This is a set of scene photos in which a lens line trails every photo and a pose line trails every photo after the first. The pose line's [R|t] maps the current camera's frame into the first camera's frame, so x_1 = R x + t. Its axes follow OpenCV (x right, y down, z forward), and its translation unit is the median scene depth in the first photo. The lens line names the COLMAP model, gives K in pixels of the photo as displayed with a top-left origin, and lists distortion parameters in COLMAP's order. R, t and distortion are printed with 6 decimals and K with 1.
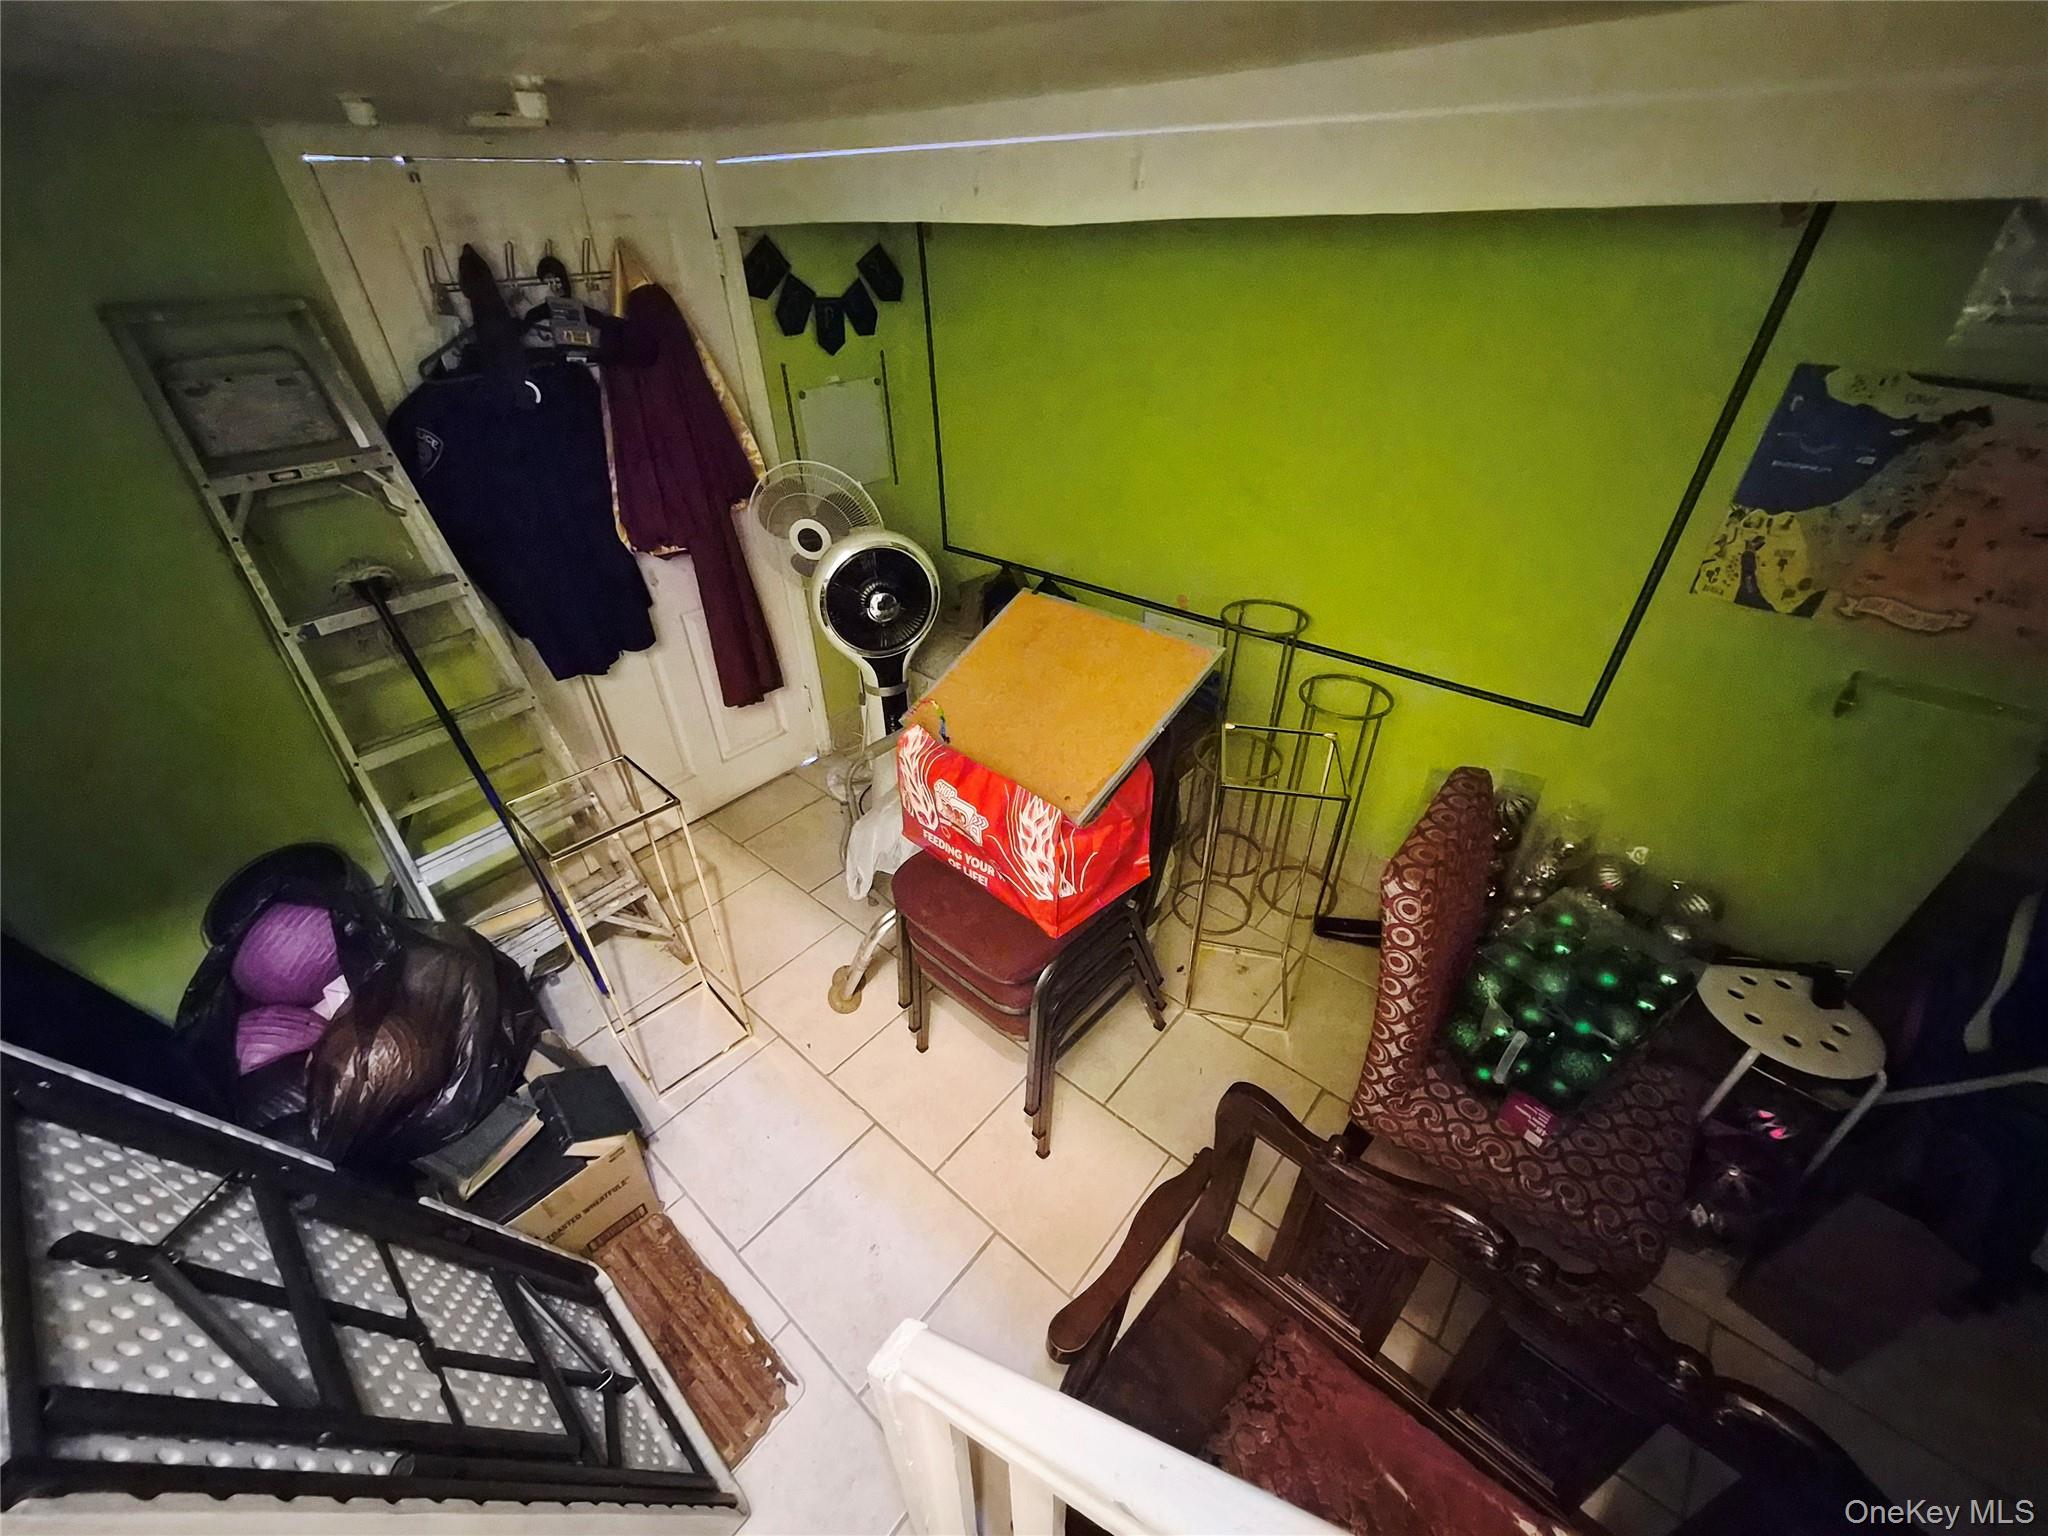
lens RADIAL K [[807.0, 0, 1018.8], [0, 807.0, 765.2], [0, 0, 1]] dist [-0.000546, -0.000007]
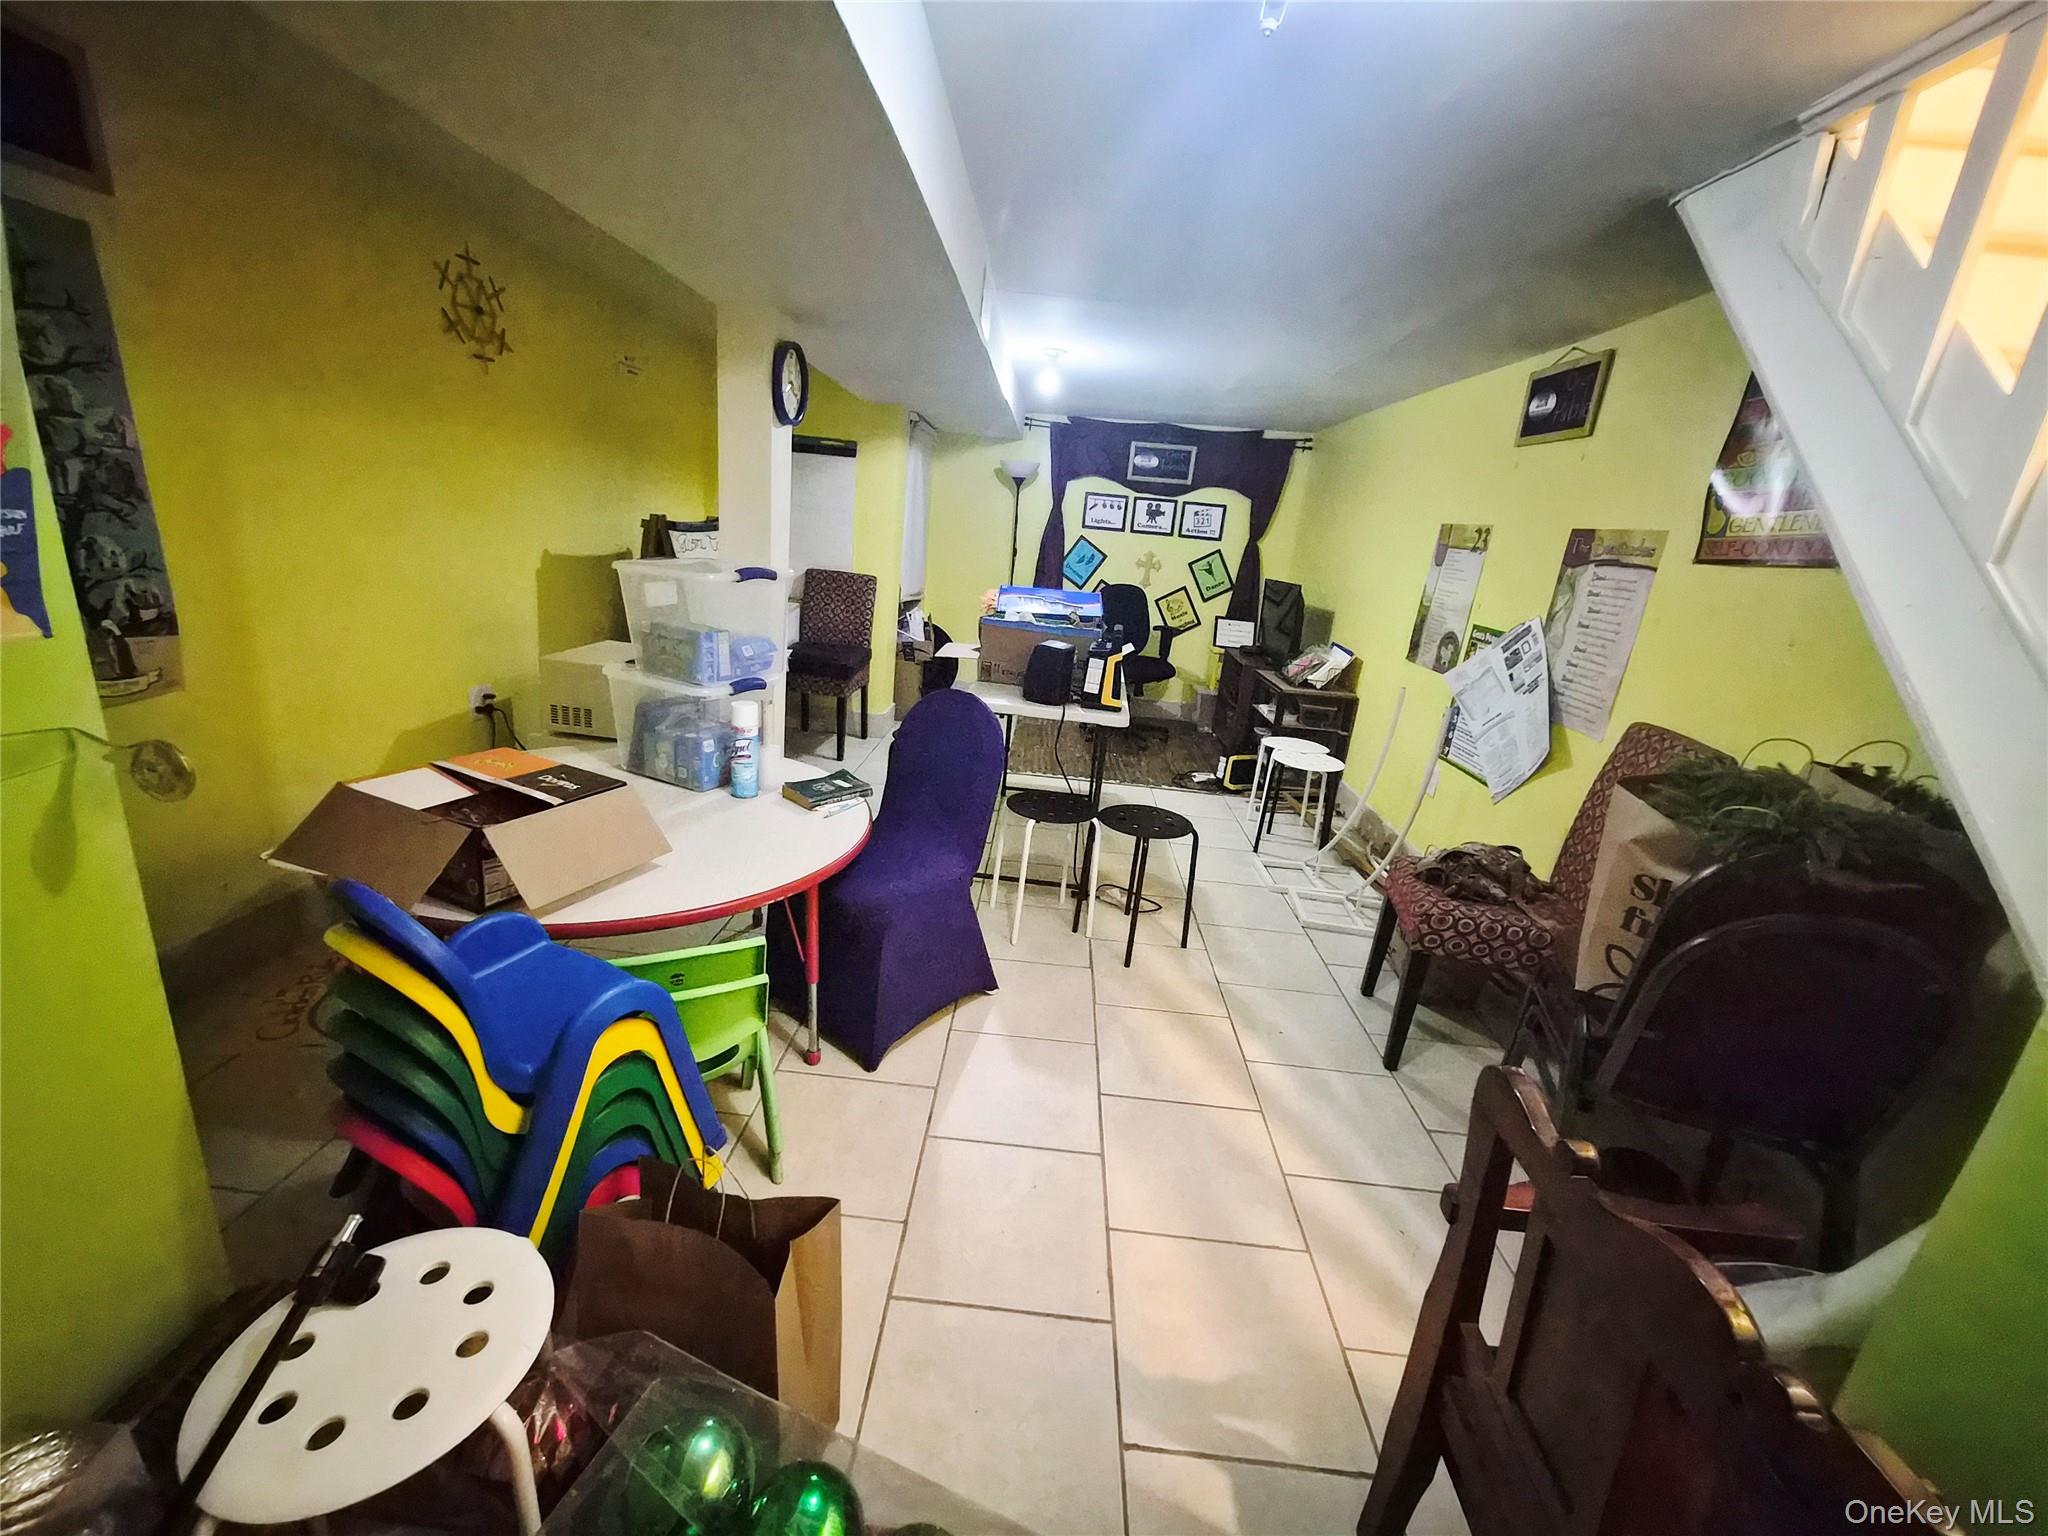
lens RADIAL K [[807.0, 0, 1016.7], [0, 807.0, 770.3], [0, 0, 1]] dist [-0.000546, -0.000007]
pose [[-0.605214, -0.280624, 0.744961, 0.451965], [0.374374, 0.725532, 0.577450, -0.103457], [-0.702539, 0.628374, -0.334043, 0.685989]]
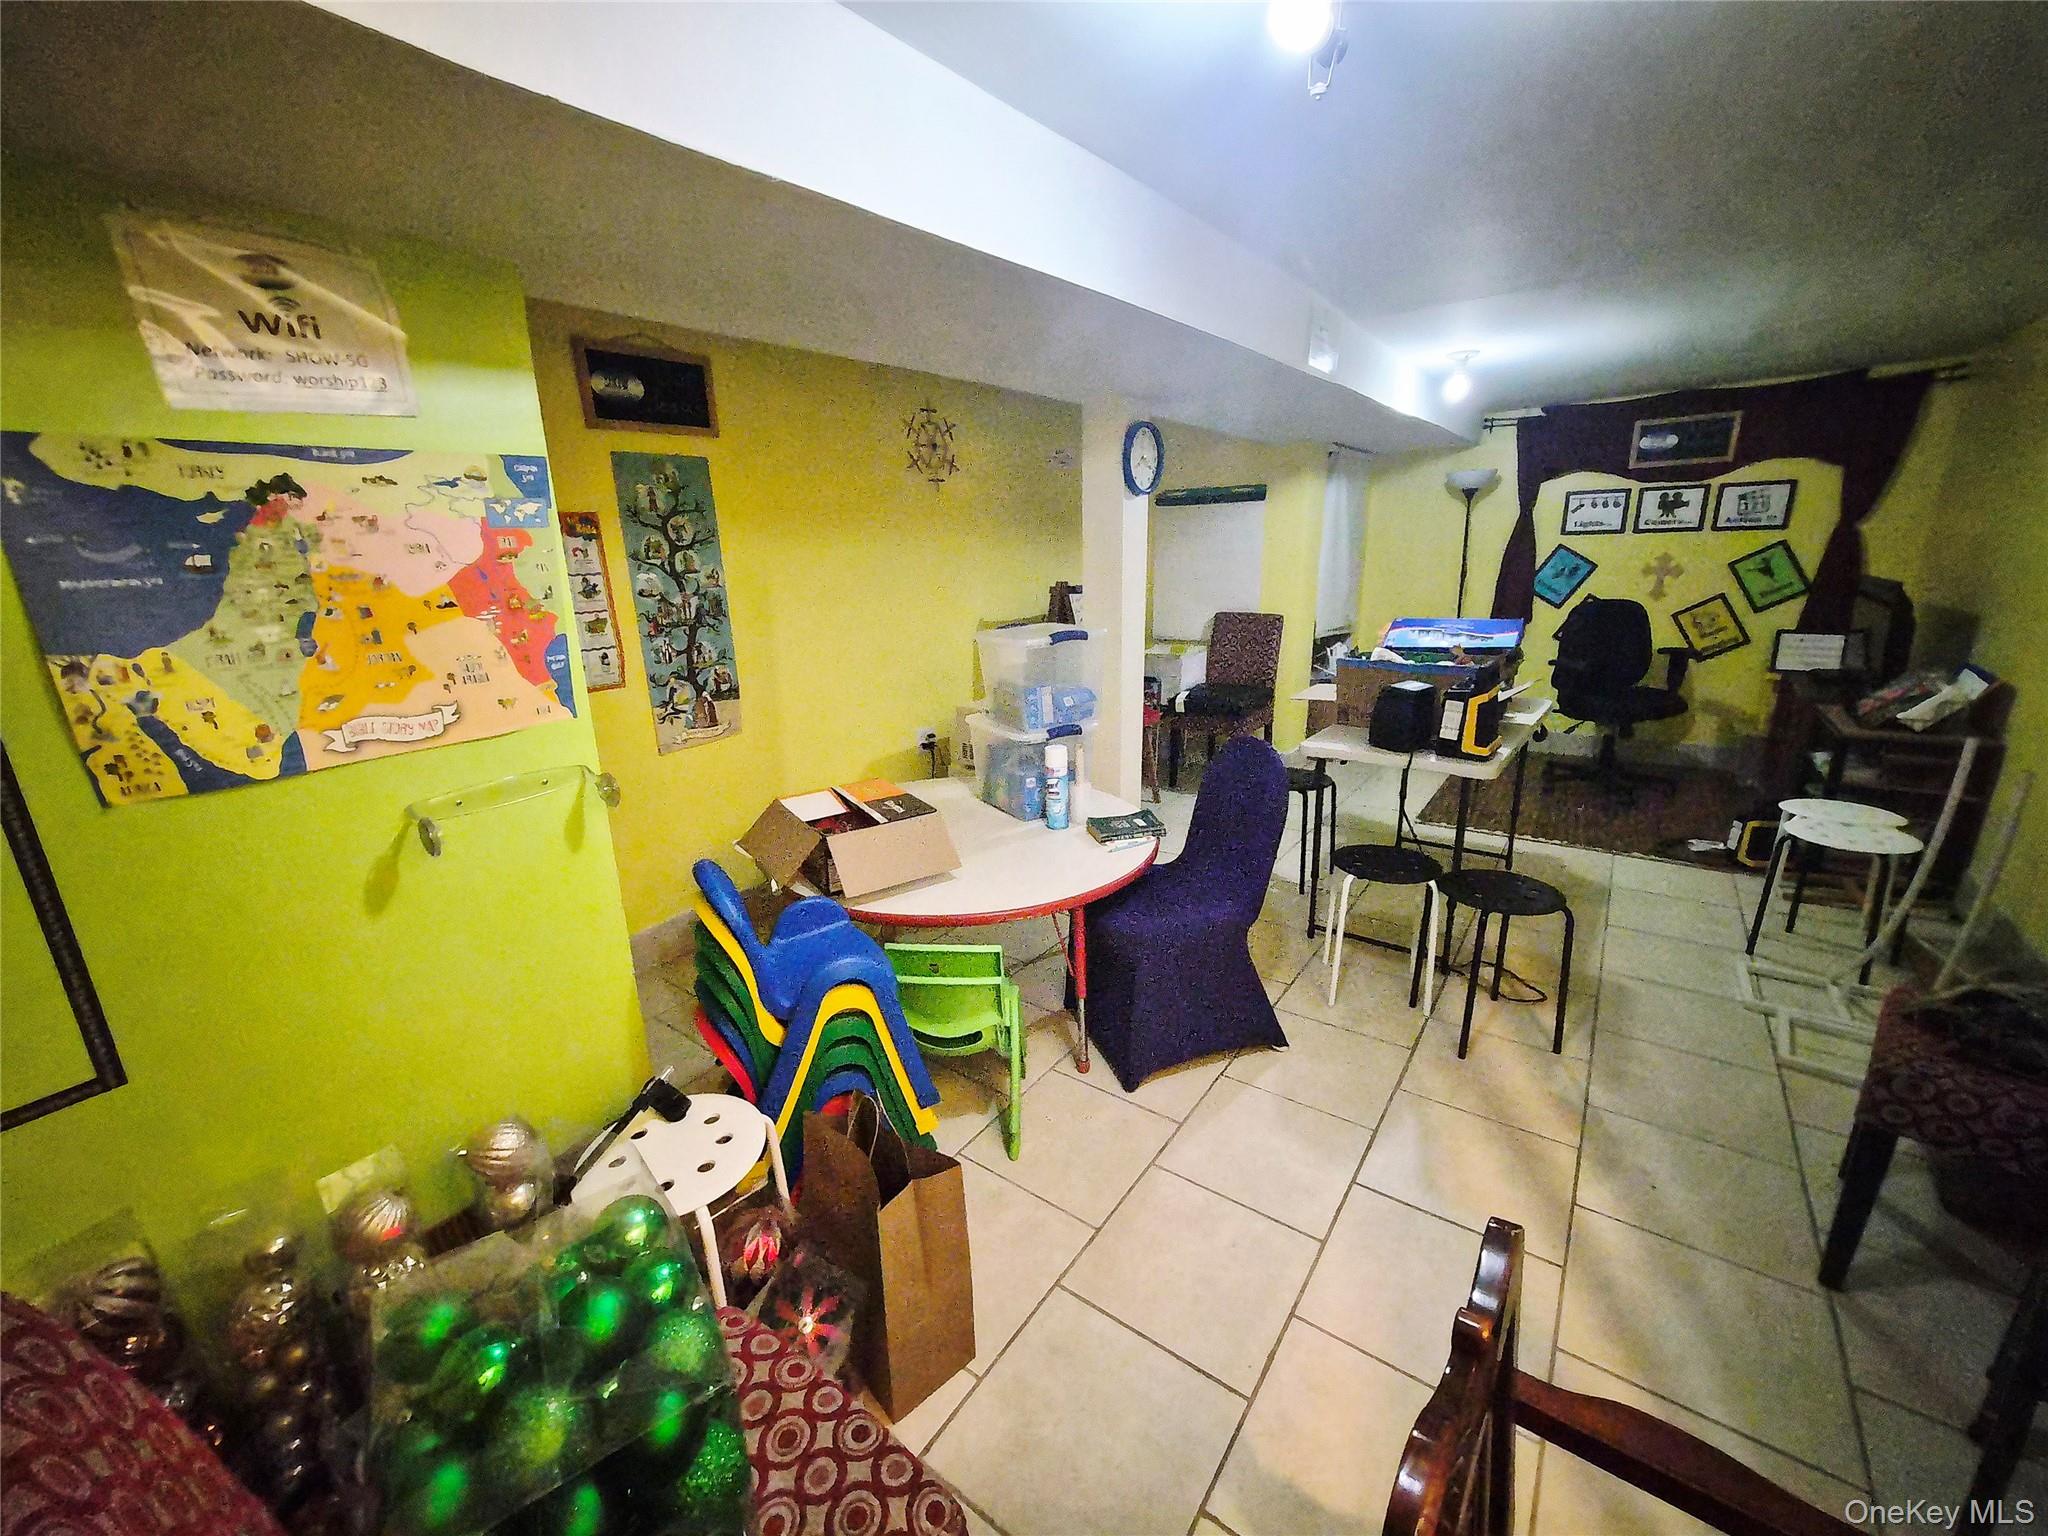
lens RADIAL K [[807.0, 0, 1009.7], [0, 807.0, 772.7], [0, 0, 1]] dist [-0.000546, -0.000007]
pose [[-0.060572, -0.266058, 0.962052, 0.250859], [0.594086, 0.764911, 0.248943, 0.012389], [-0.802118, 0.586621, 0.111729, 0.419302]]
